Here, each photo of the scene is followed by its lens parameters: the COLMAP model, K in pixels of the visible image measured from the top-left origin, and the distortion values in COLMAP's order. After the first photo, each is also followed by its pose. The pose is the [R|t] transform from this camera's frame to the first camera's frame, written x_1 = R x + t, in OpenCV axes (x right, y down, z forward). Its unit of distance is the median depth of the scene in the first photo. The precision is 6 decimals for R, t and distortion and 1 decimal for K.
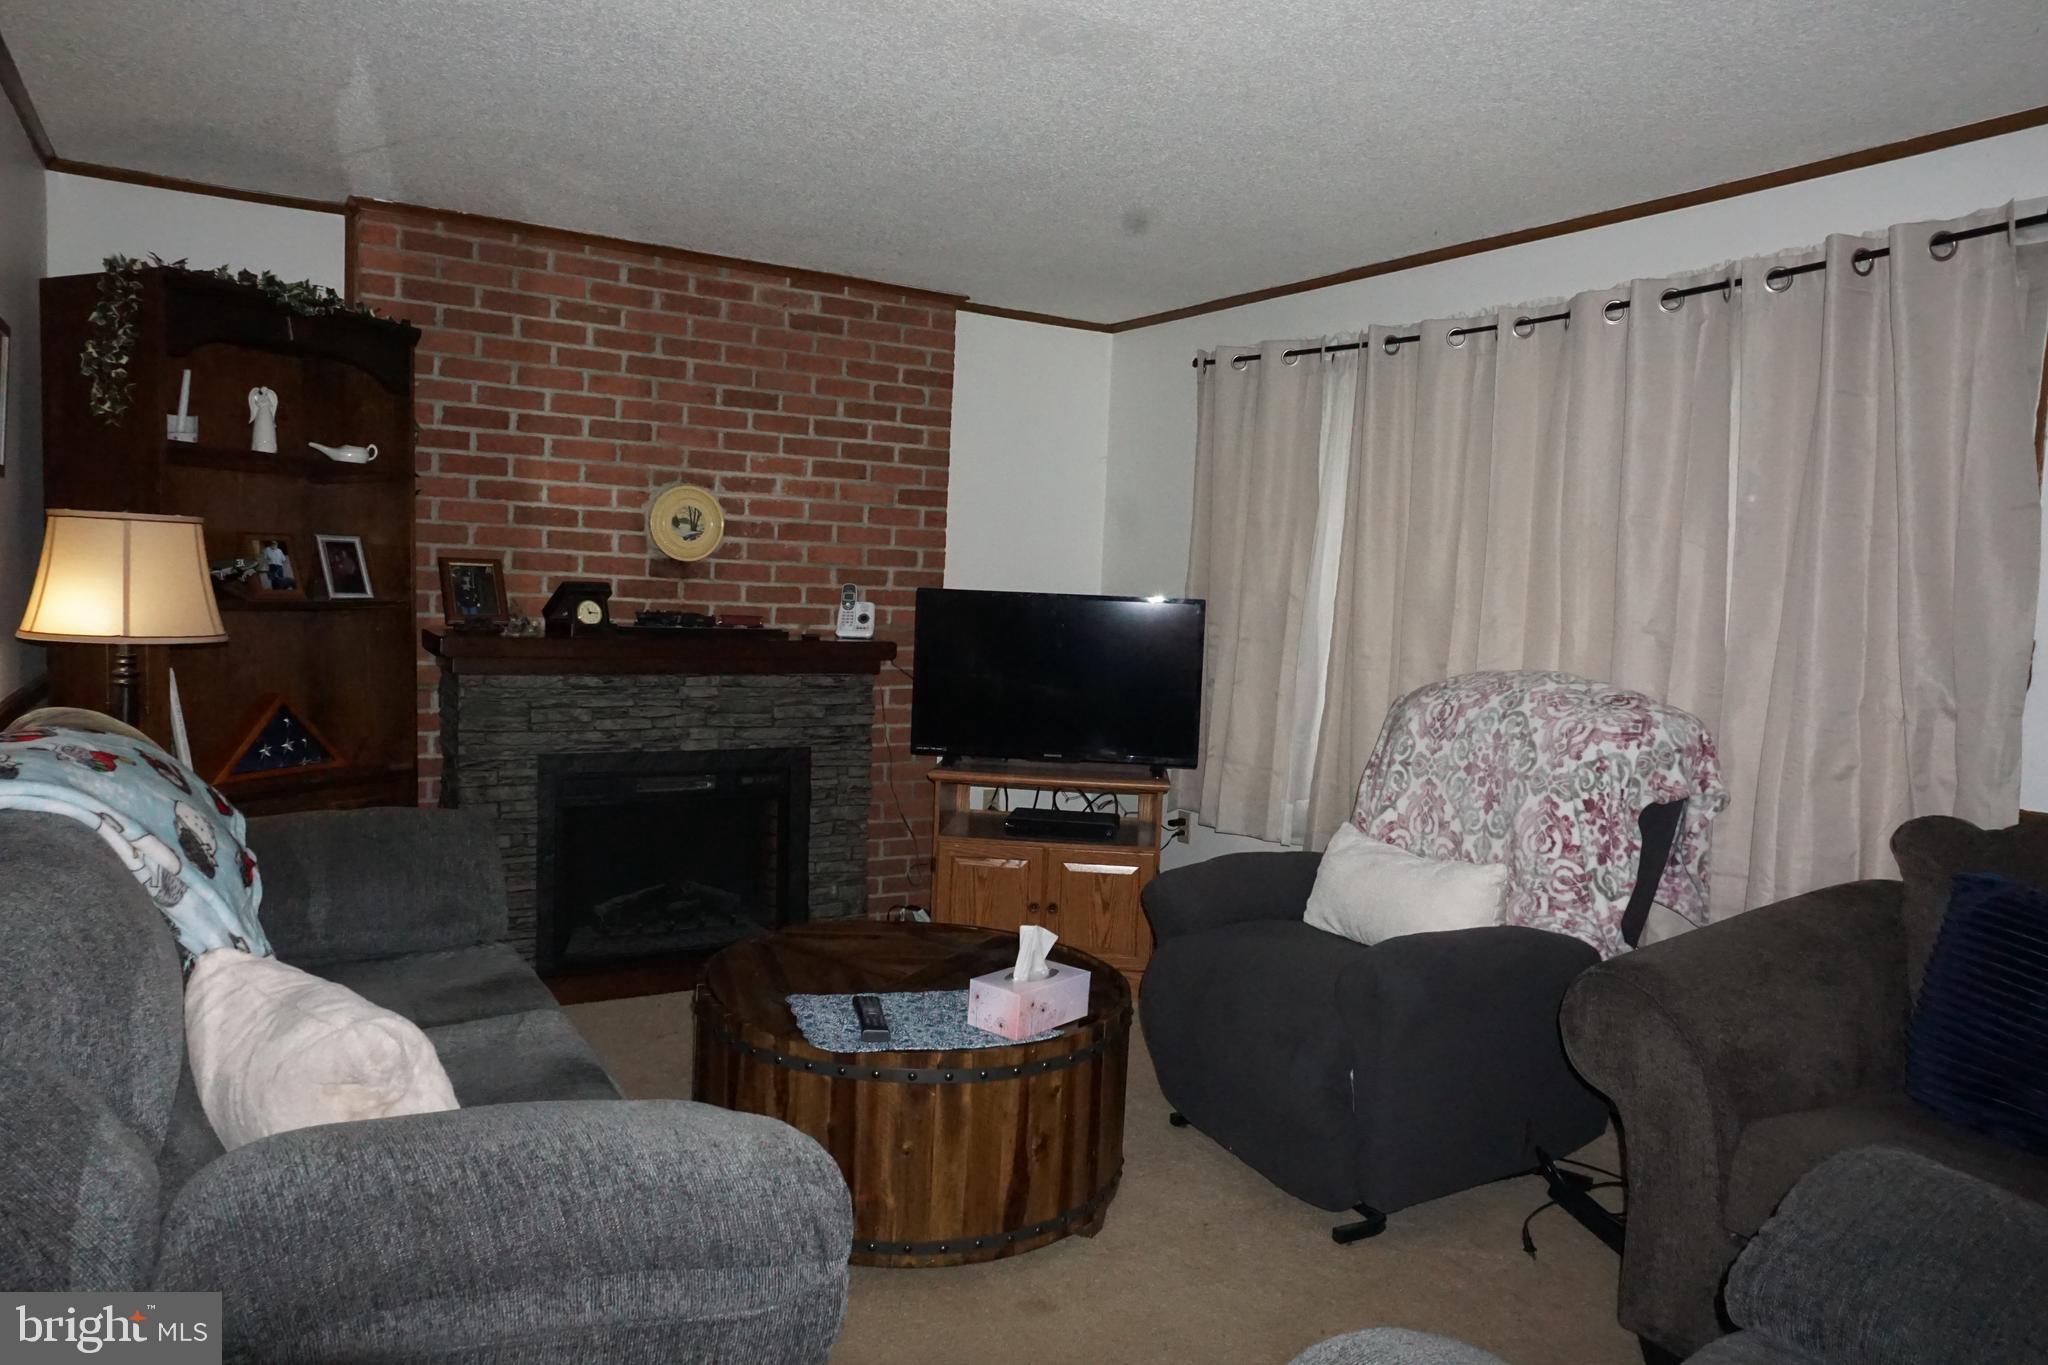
lens RADIAL K [[1372.7, 0, 1020.6], [0, 1372.7, 671.2], [0, 0, 1]] dist [-0.049871, 0.031406]
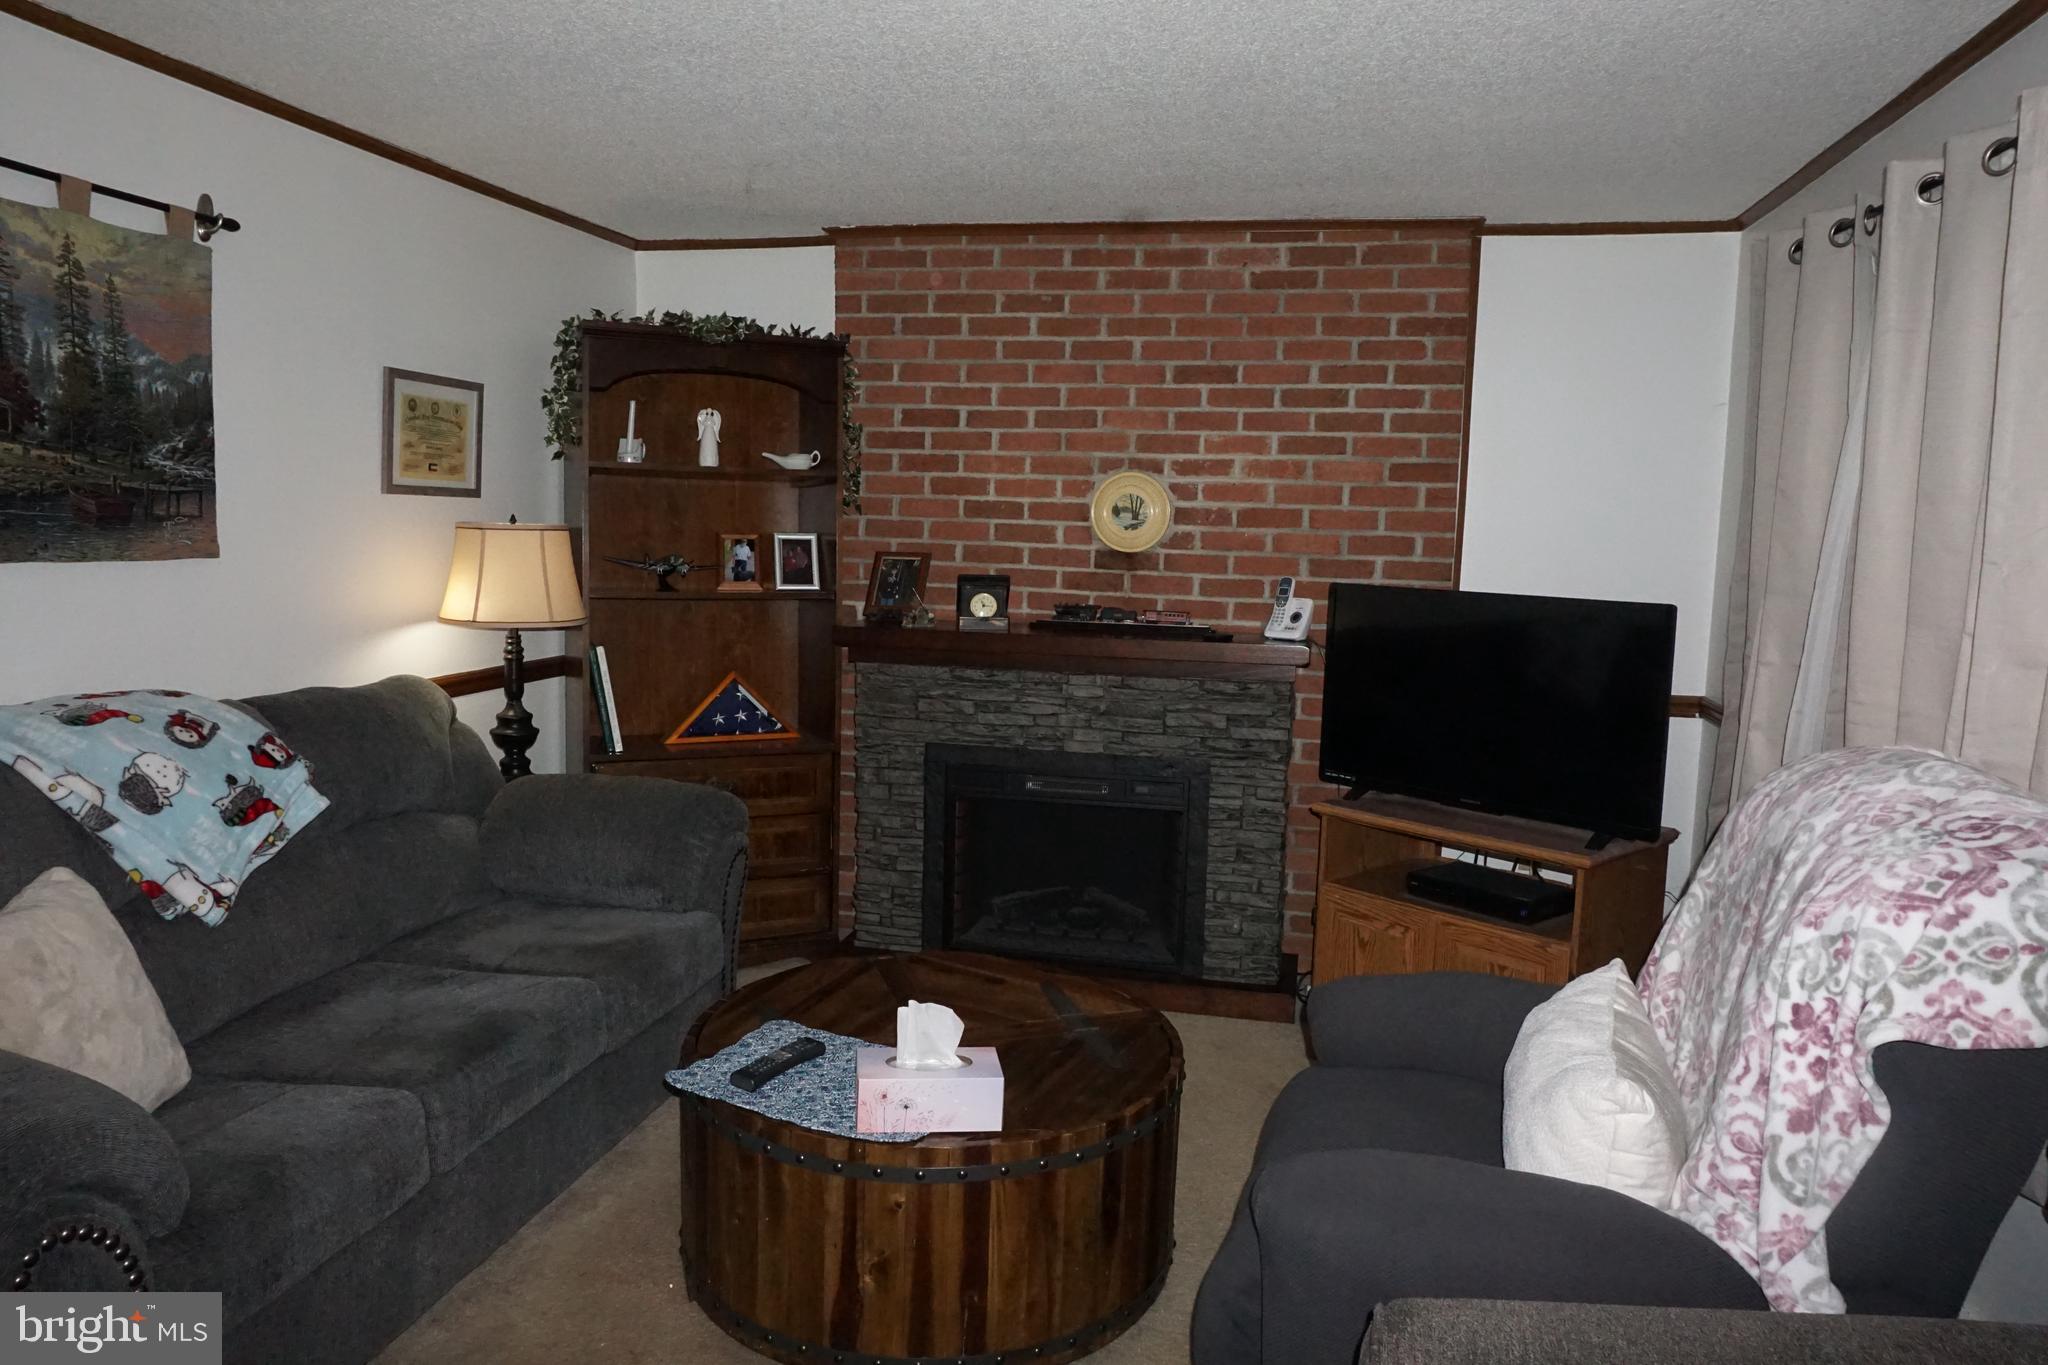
lens RADIAL K [[1372.7, 0, 1017.6], [0, 1372.7, 673.9], [0, 0, 1]] dist [-0.049871, 0.031406]
pose [[0.716981, 0.055538, -0.694876, 0.388431], [-0.042136, 0.998451, 0.036325, -0.029261], [0.695818, 0.003235, 0.718211, 0.281501]]
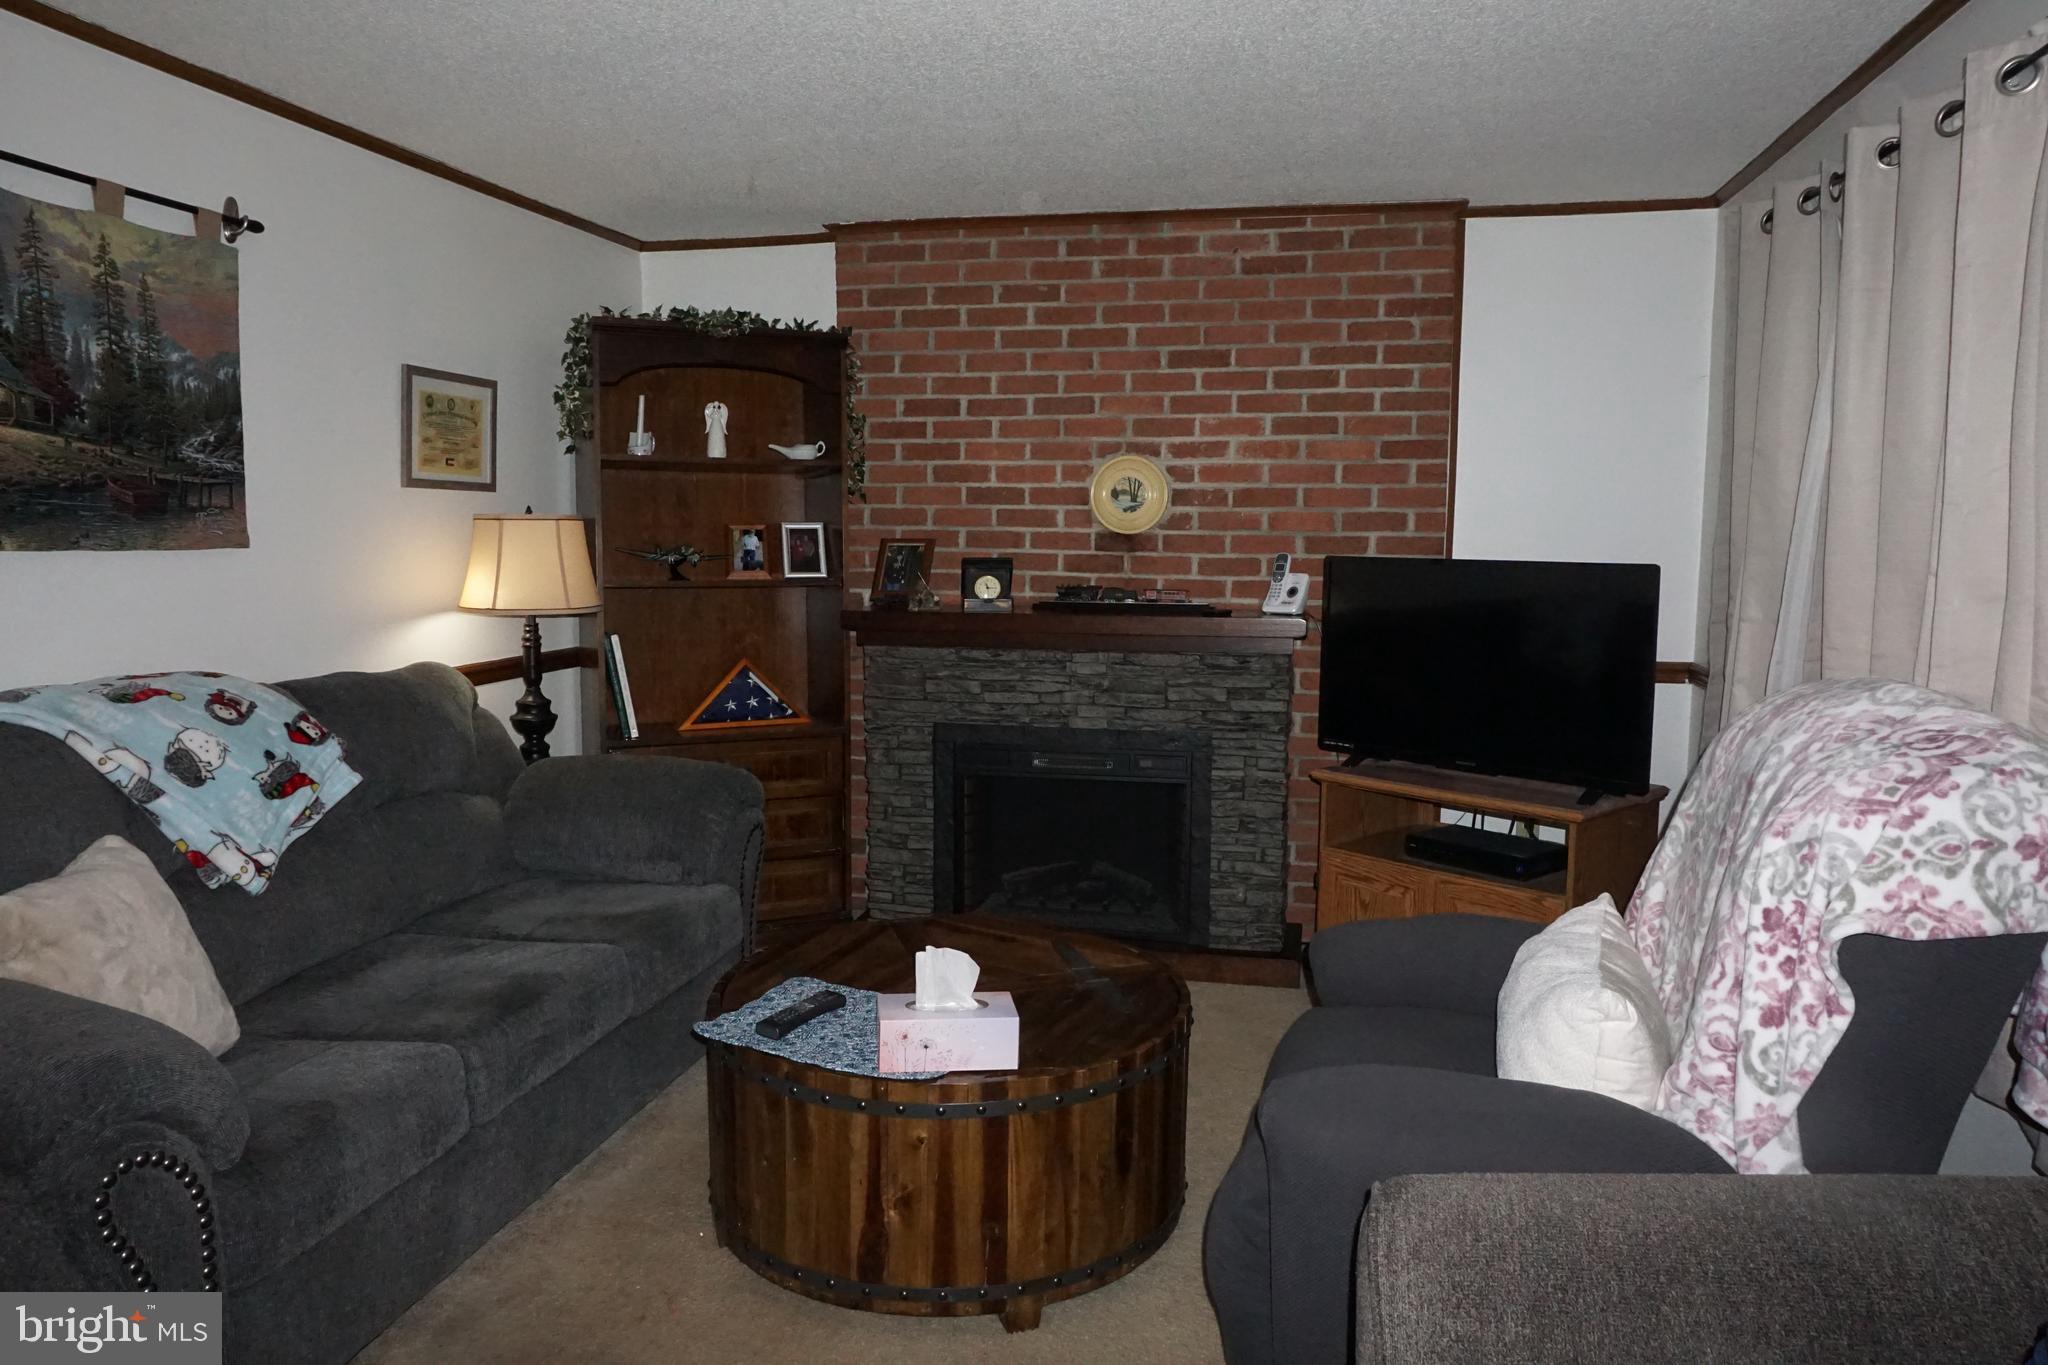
lens RADIAL K [[1372.7, 0, 1016.8], [0, 1372.7, 674.0], [0, 0, 1]] dist [-0.049871, 0.031406]
pose [[0.716599, 0.036939, -0.696507, 0.404520], [-0.021822, 0.999295, 0.030545, -0.009776], [0.697144, -0.006690, 0.716900, 0.262723]]
